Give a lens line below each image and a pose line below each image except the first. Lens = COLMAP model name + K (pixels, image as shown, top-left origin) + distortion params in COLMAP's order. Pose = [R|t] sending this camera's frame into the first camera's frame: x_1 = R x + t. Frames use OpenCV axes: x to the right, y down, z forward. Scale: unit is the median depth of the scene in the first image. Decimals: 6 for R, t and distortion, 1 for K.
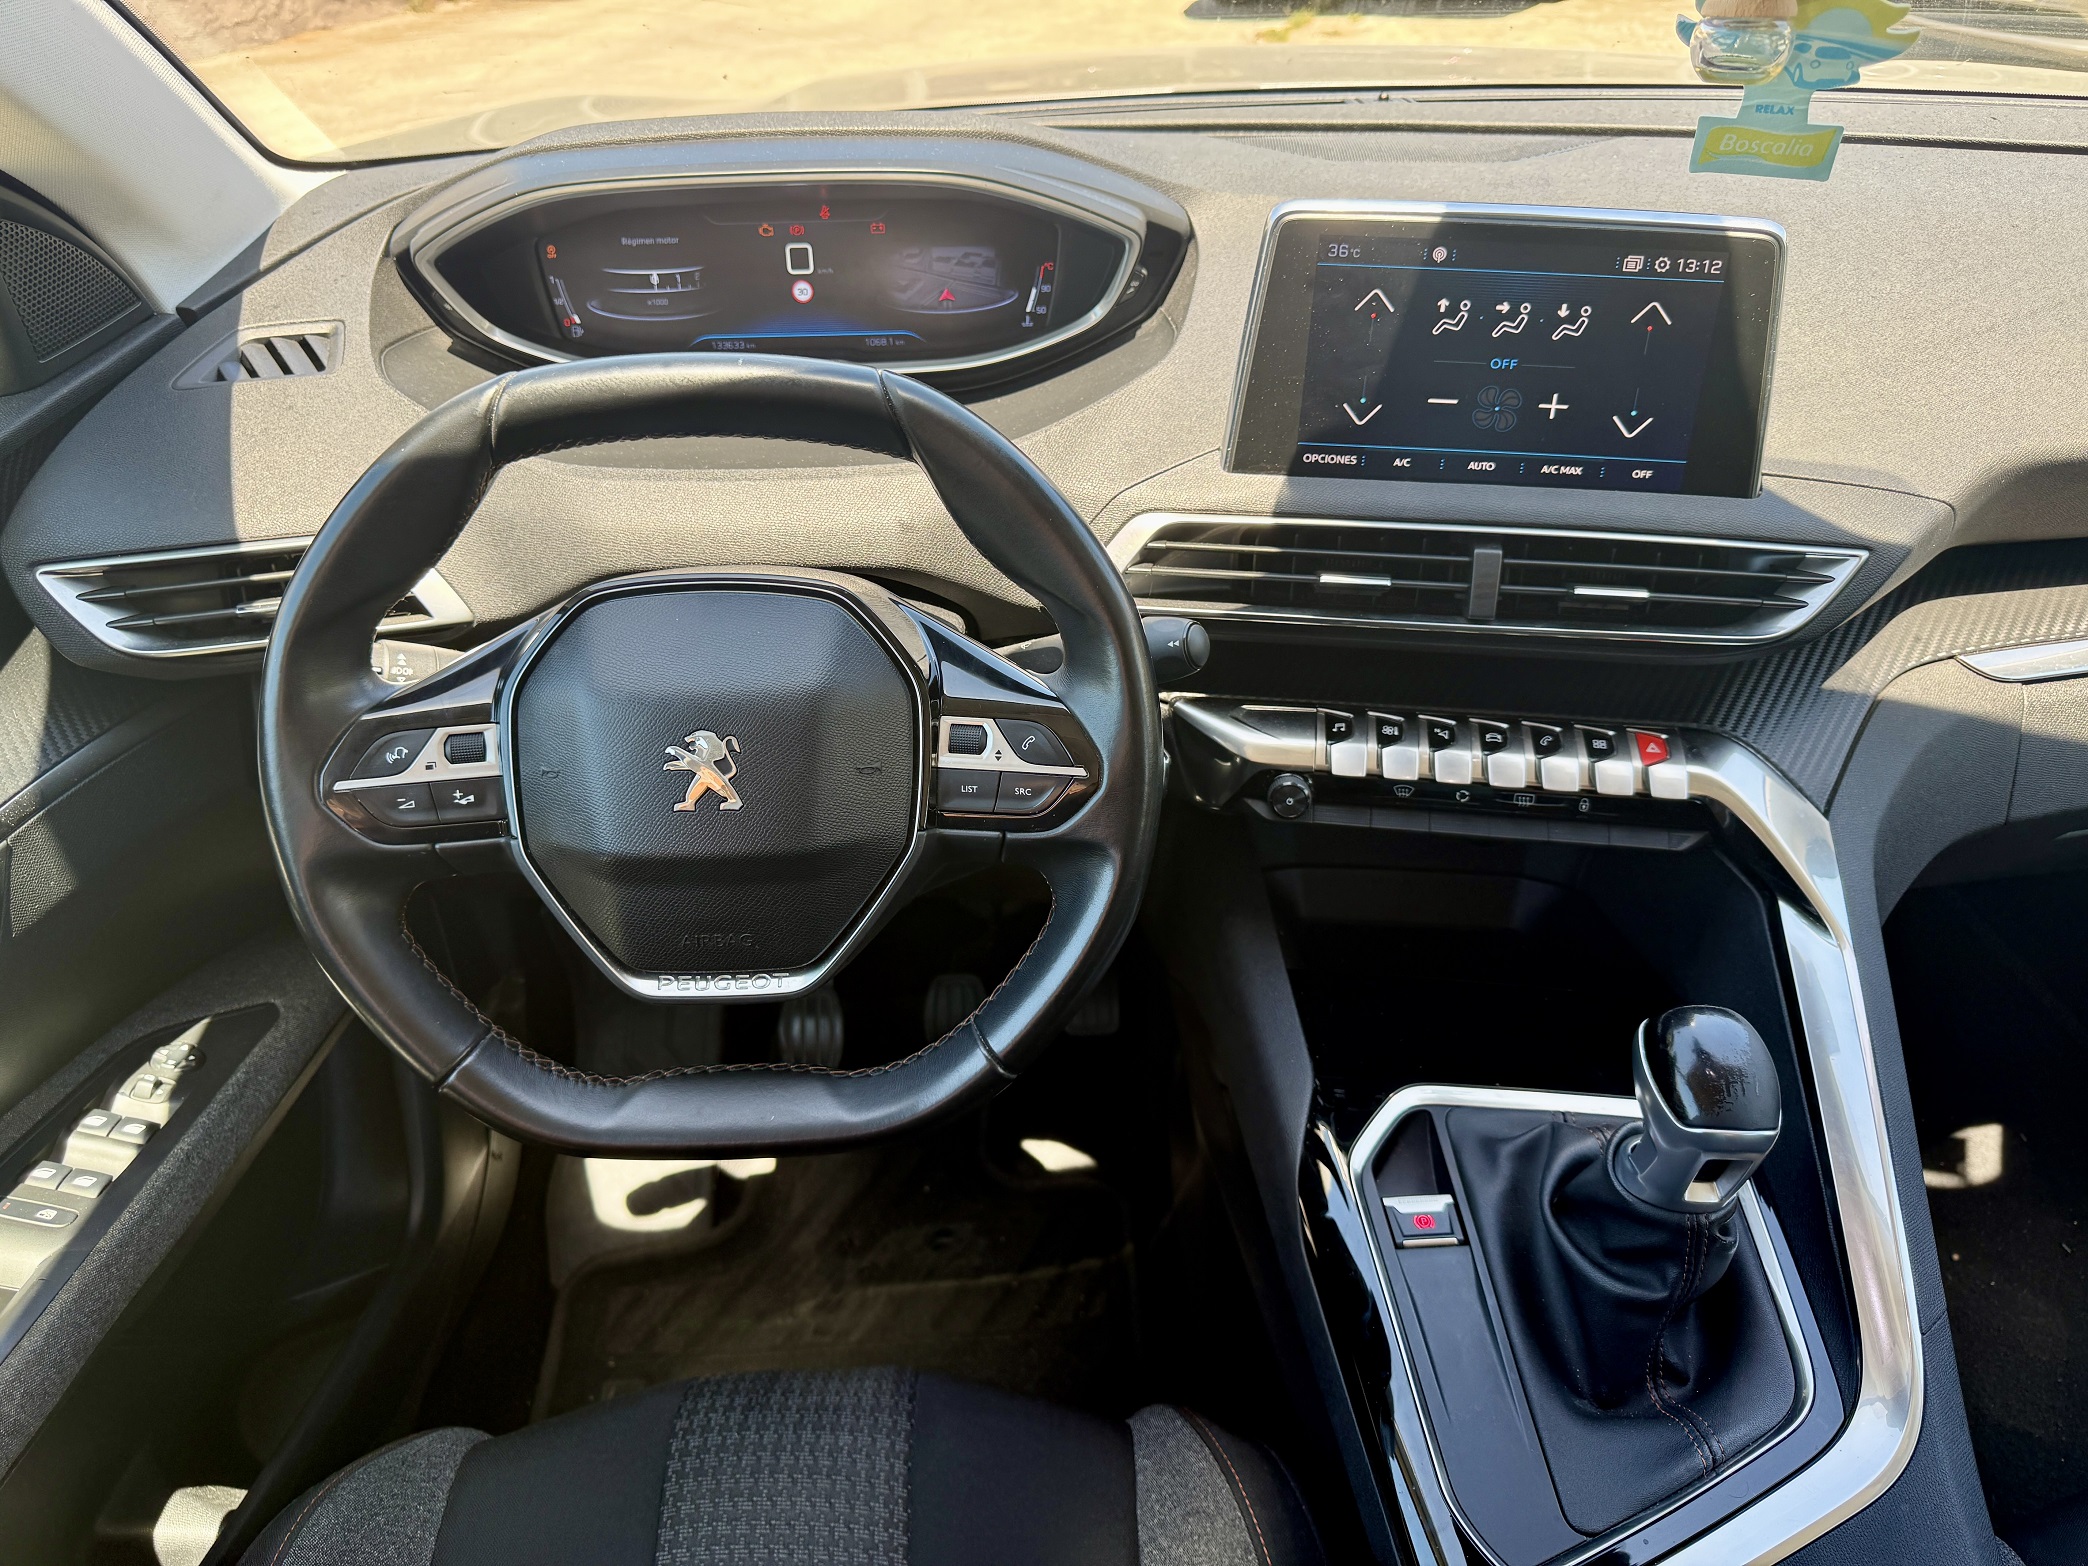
lens RADIAL K [[1552.9, 0, 1045.9], [0, 1552.9, 752.6], [0, 0, 1]] dist [0.139255, -0.326707]
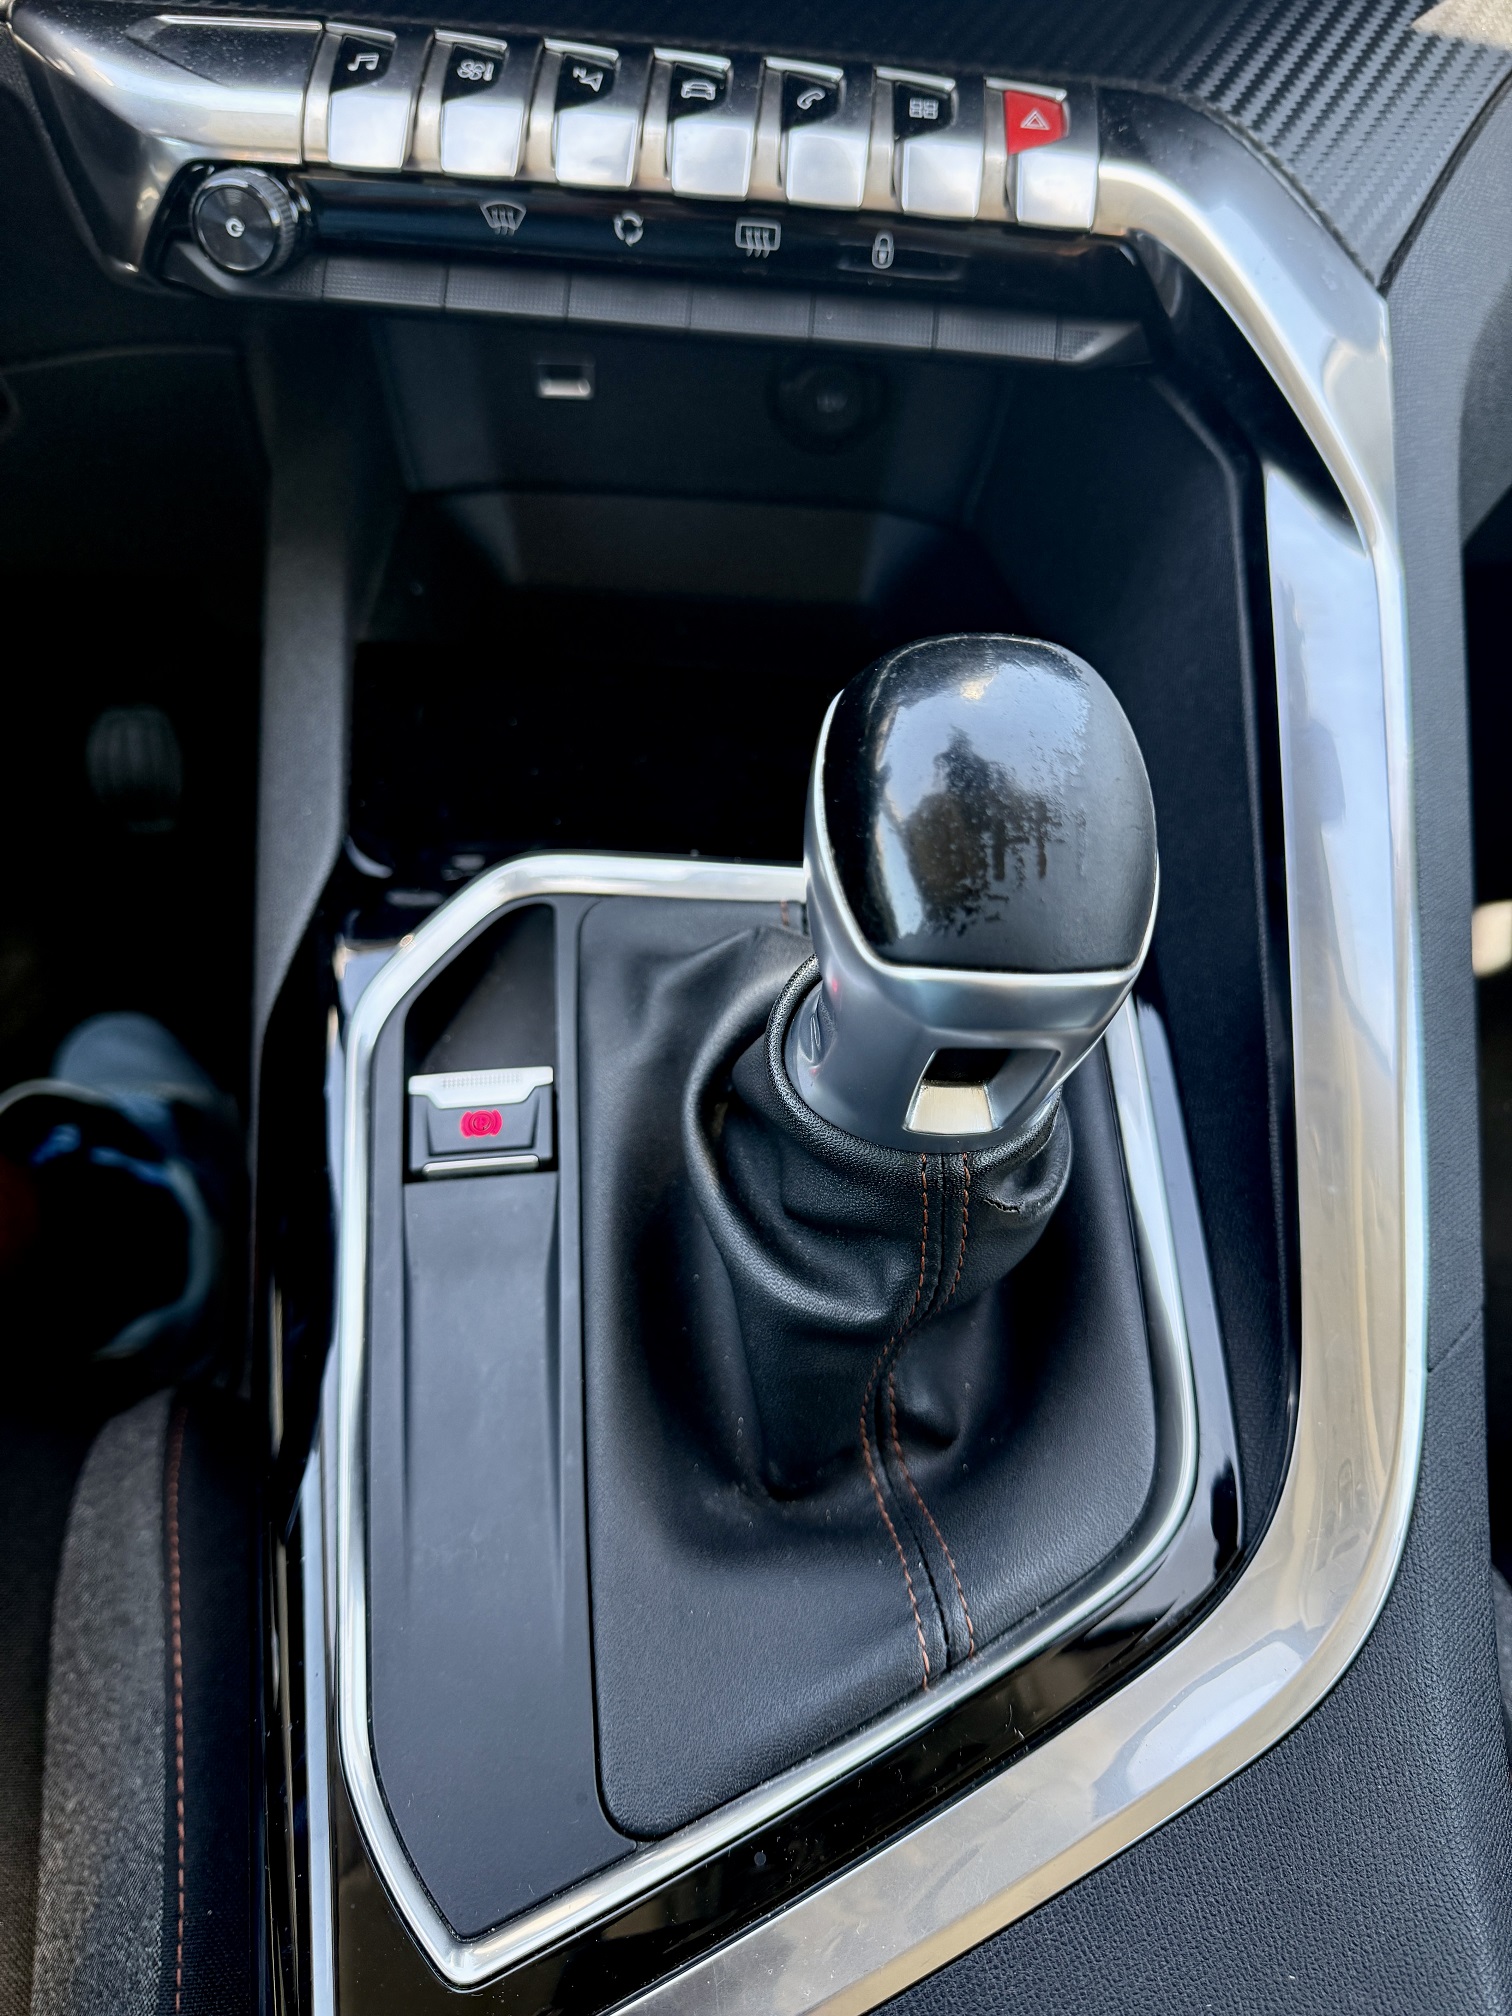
lens RADIAL K [[1500.1, 0, 756.0], [0, 1500.1, 1008.0], [0, 0, 1]] dist [0.039149, -0.068211]
pose [[0.996932, -0.007165, 0.077946, 0.270505], [-0.016825, 0.952910, 0.302785, 0.110972], [-0.076445, -0.303167, 0.949866, 0.518503]]
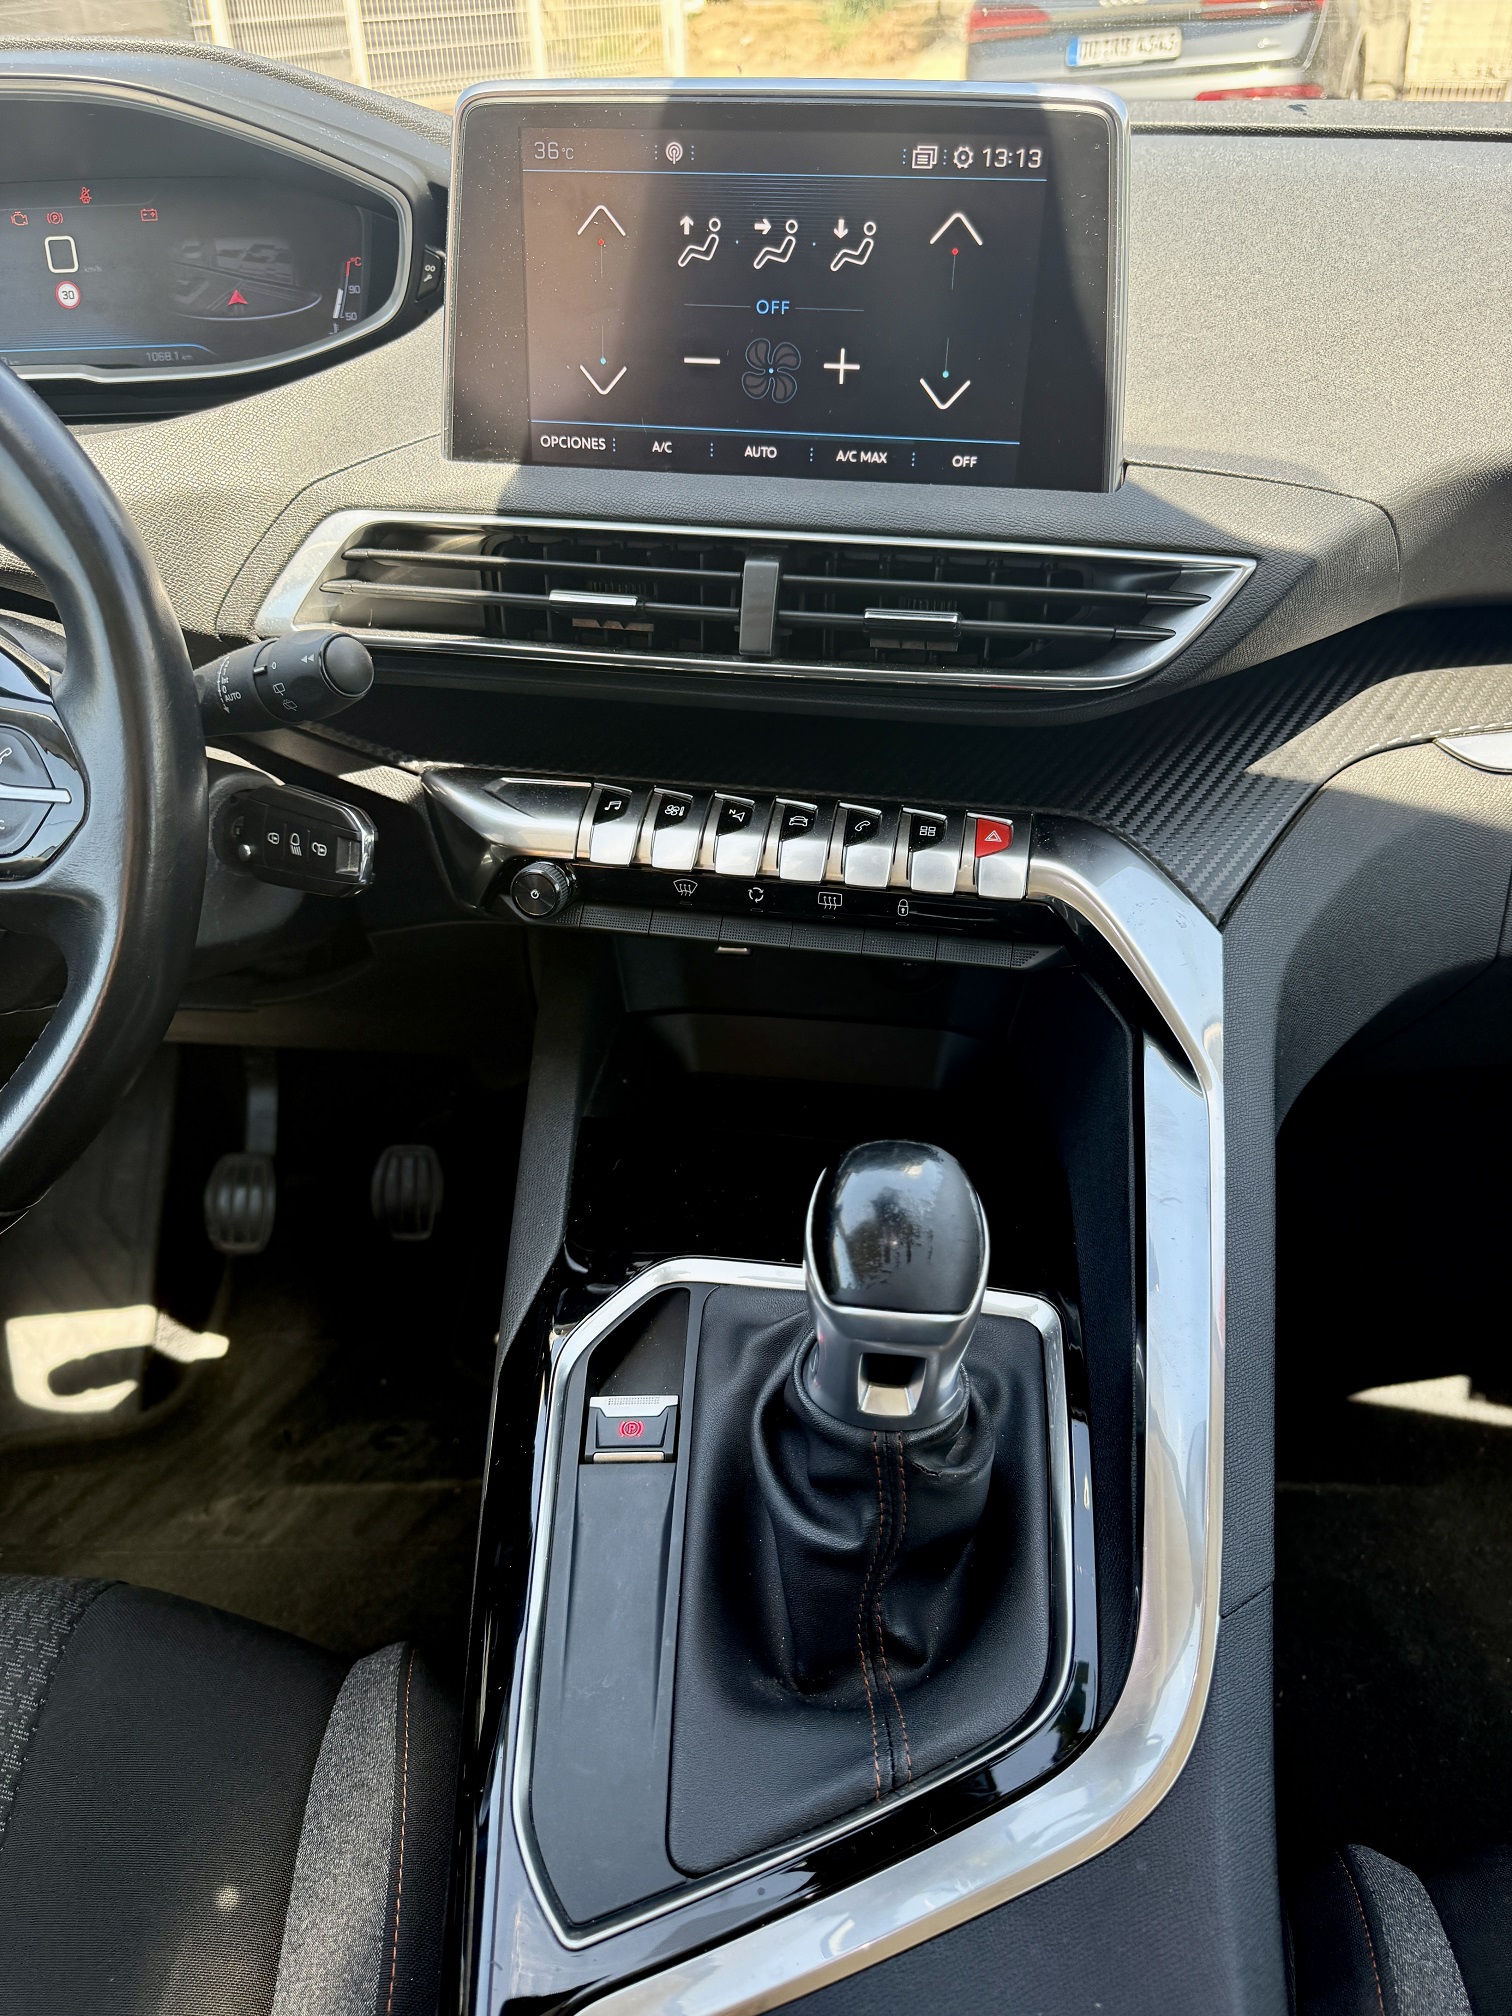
lens RADIAL K [[1500.1, 0, 756.0], [0, 1500.1, 1008.0], [0, 0, 1]] dist [0.039149, -0.068211]
pose [[0.997539, 0.028943, -0.063865, 0.318985], [-0.028028, 0.999492, 0.015181, 0.074057], [0.064272, -0.013354, 0.997843, 0.256019]]
